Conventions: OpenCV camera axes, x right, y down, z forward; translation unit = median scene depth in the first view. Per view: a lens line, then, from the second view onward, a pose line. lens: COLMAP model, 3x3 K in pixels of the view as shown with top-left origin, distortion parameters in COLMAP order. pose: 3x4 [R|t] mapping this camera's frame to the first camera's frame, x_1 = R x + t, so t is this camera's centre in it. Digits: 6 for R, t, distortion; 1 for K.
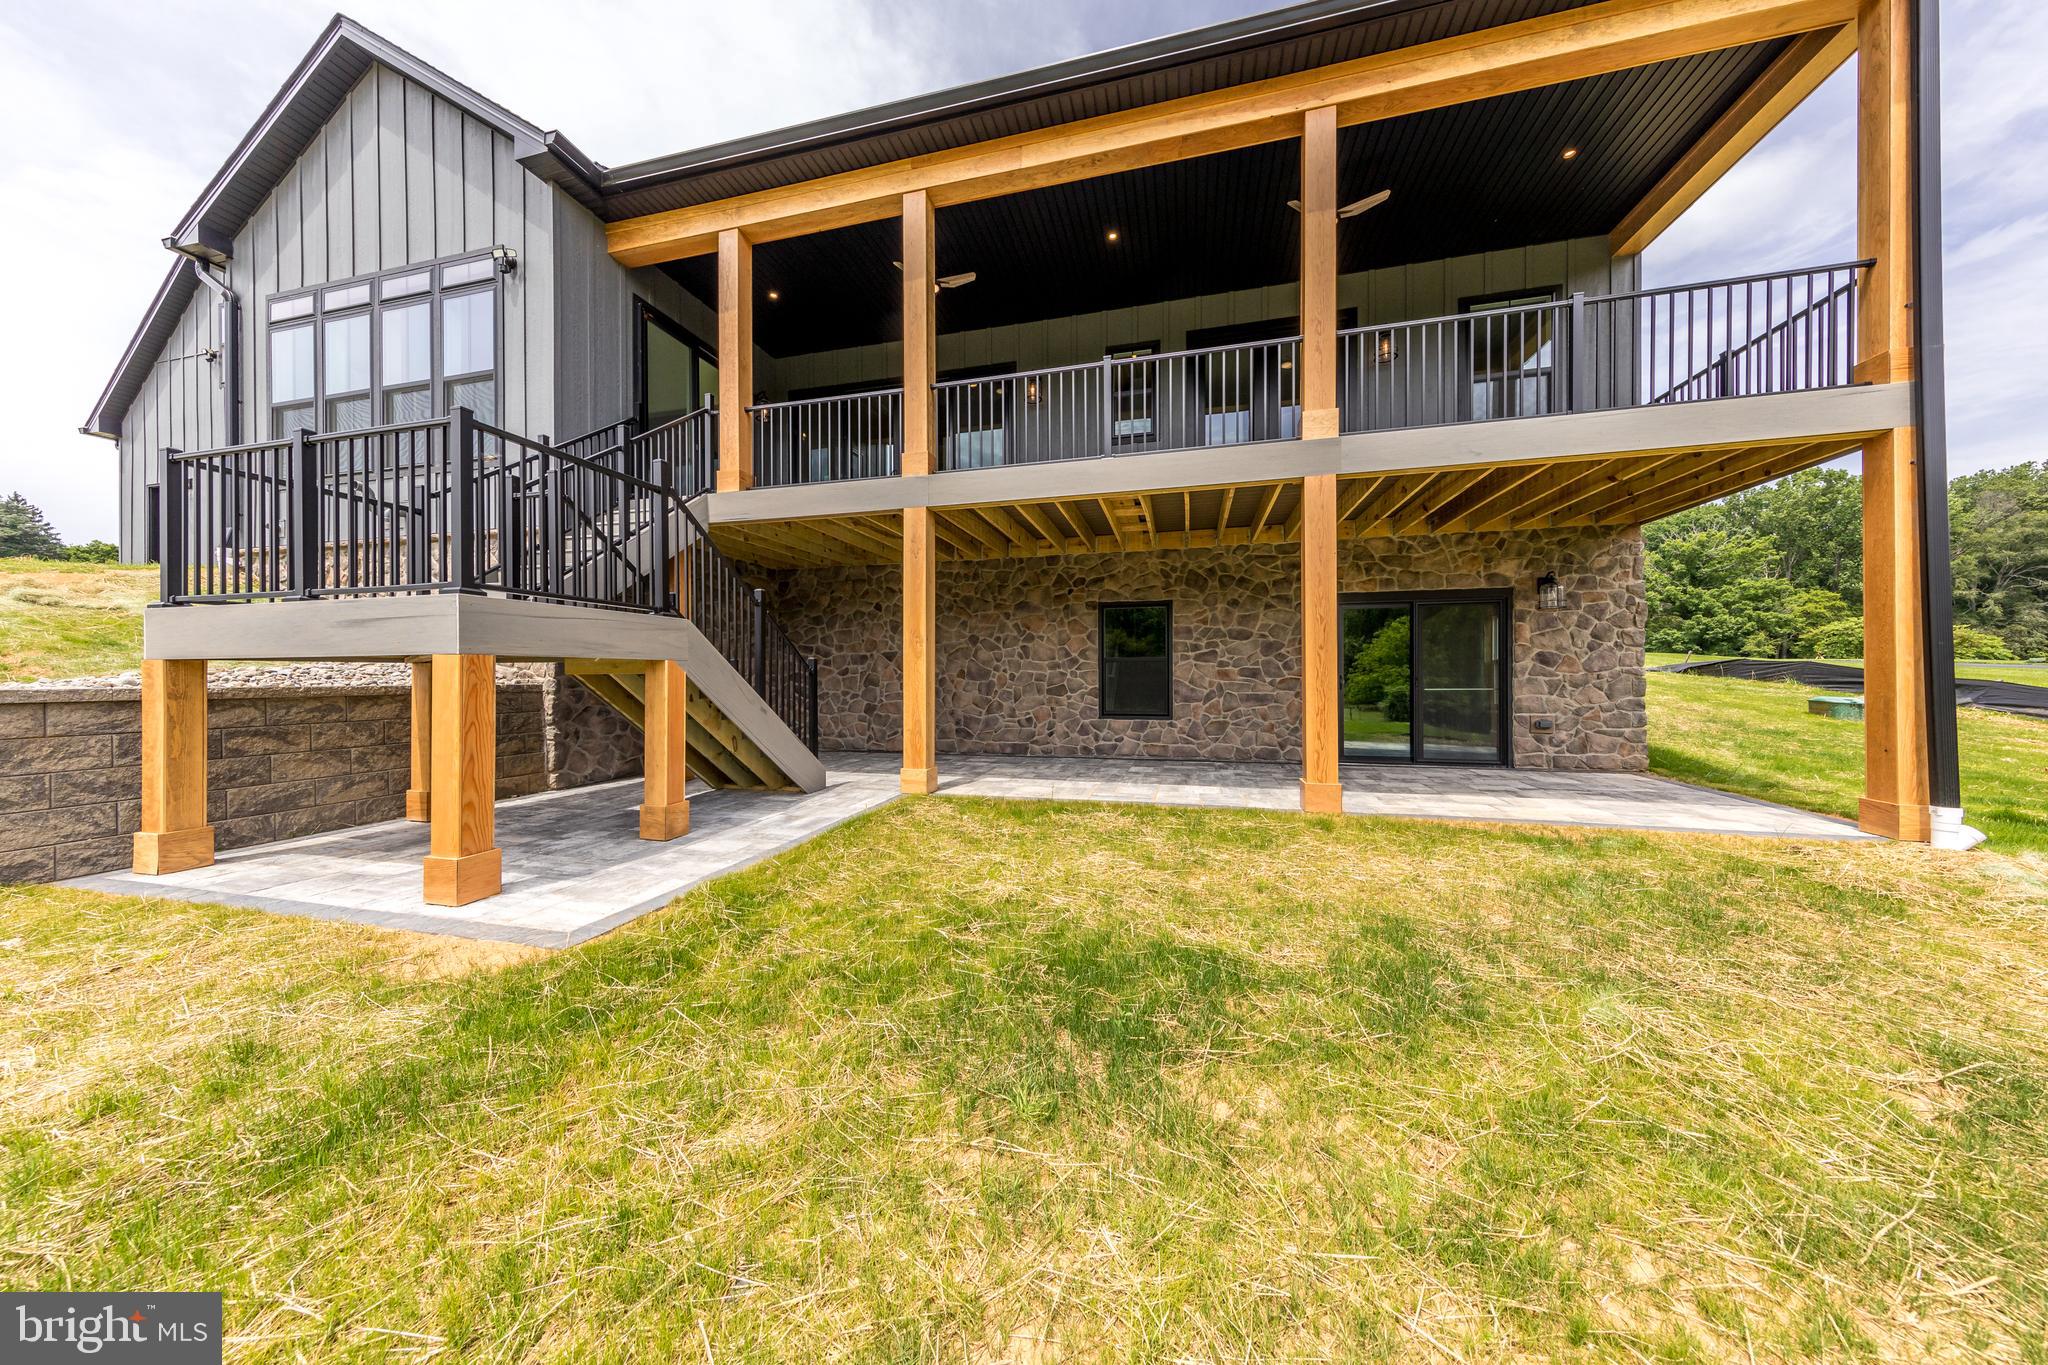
lens RADIAL K [[655.5, 0, 1022.0], [0, 655.5, 672.7], [0, 0, 1]] dist [0.000685, -0.000019]
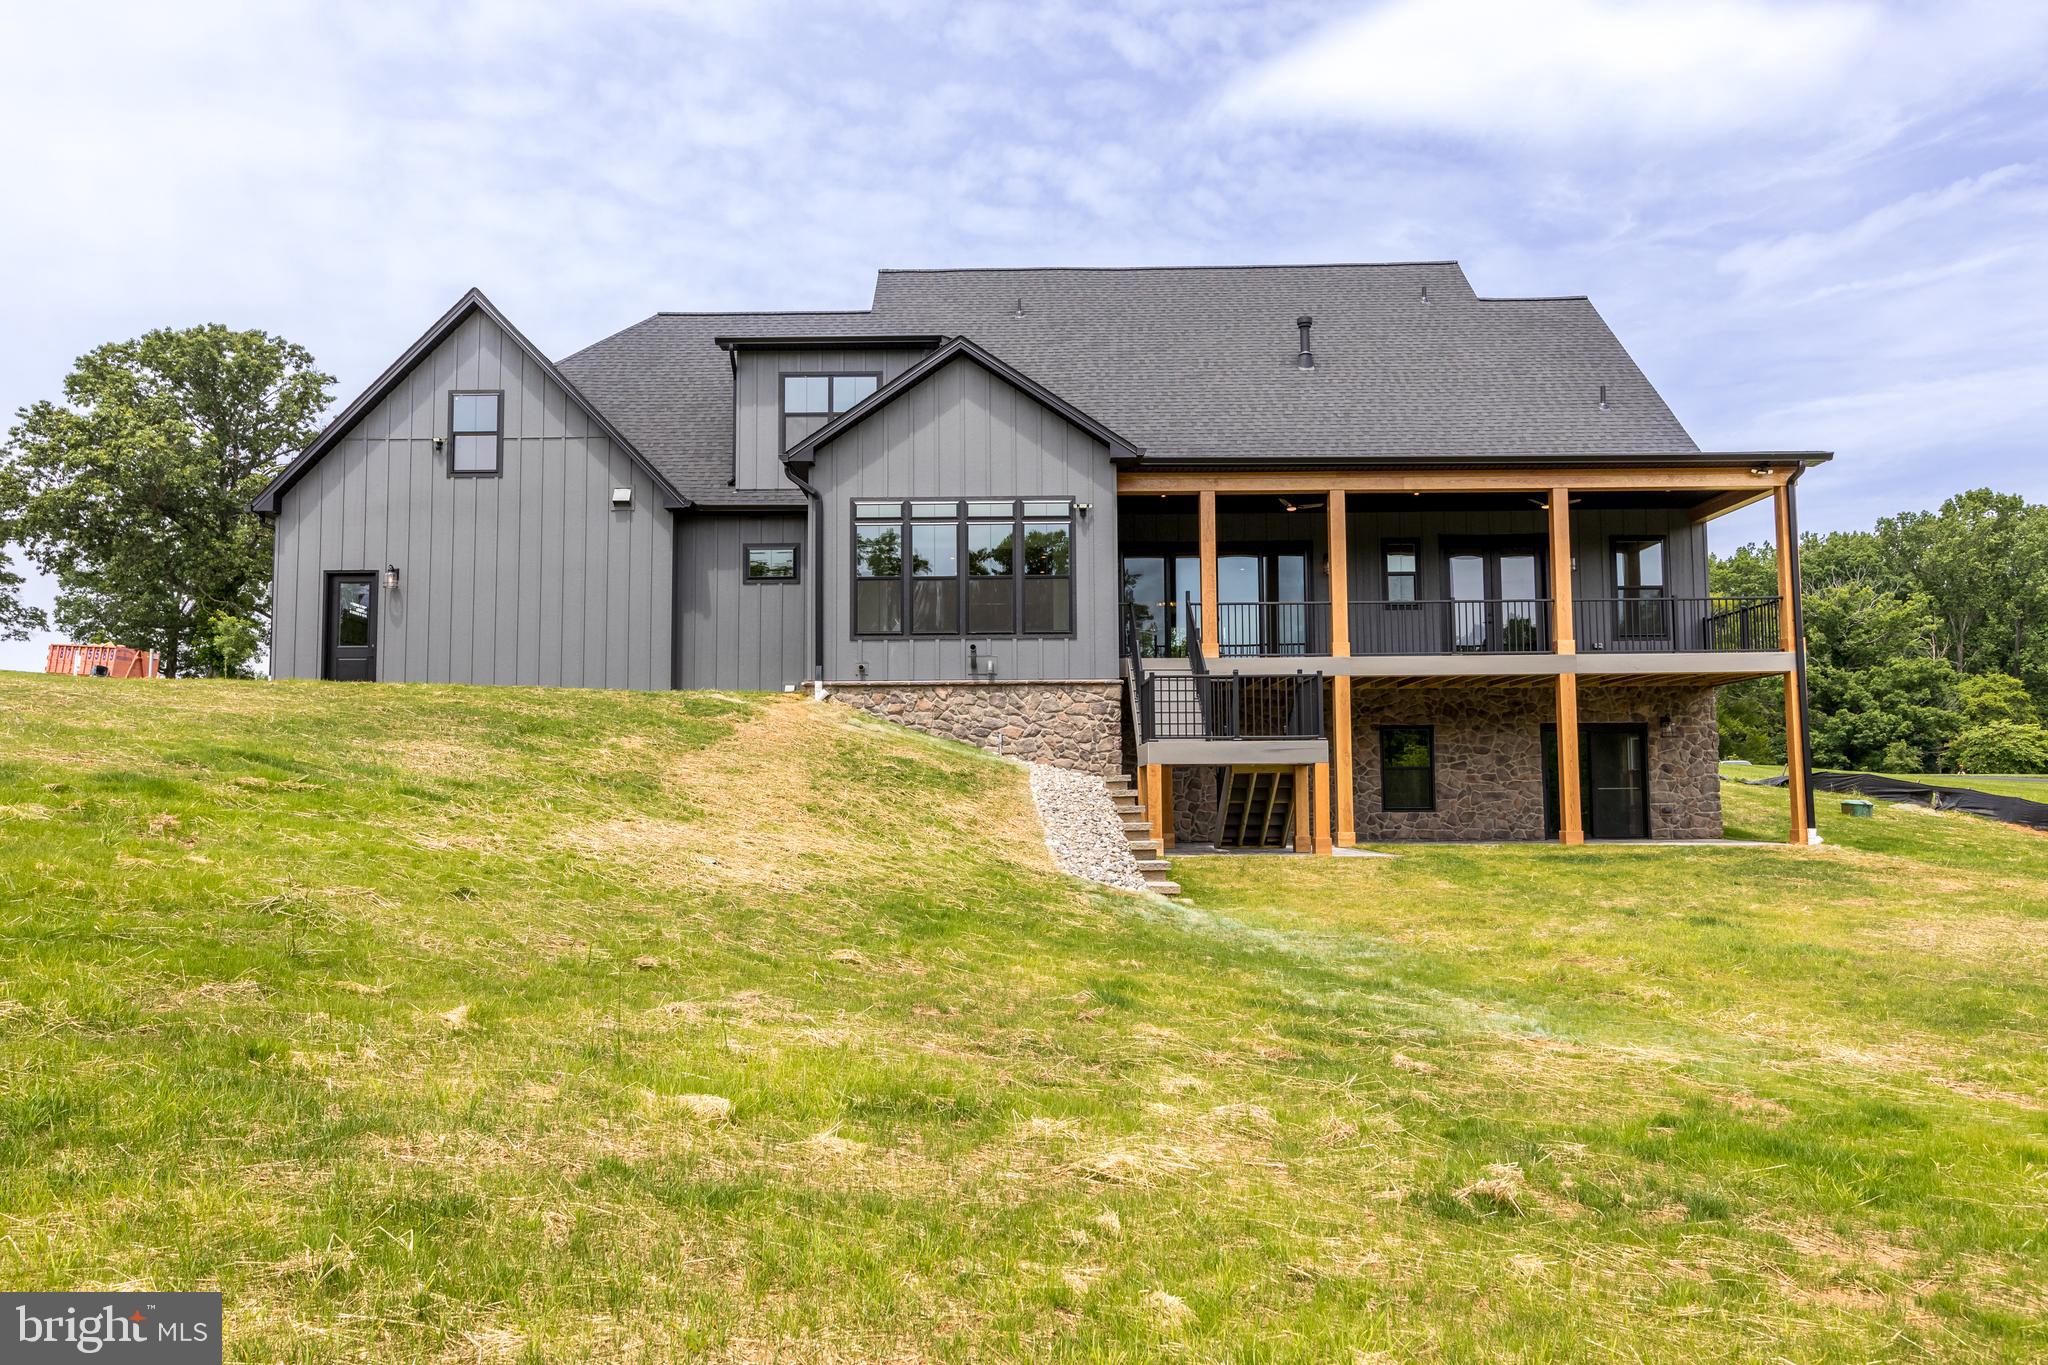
lens RADIAL K [[1418.3, 0, 1022.5], [0, 1418.3, 688.6], [0, 0, 1]] dist [0.008060, 0.006358]
pose [[0.966079, 0.019271, 0.257525, -1.378183], [0.001442, 0.996794, -0.080000, 0.051089], [-0.258241, 0.077657, 0.962954, -1.660585]]
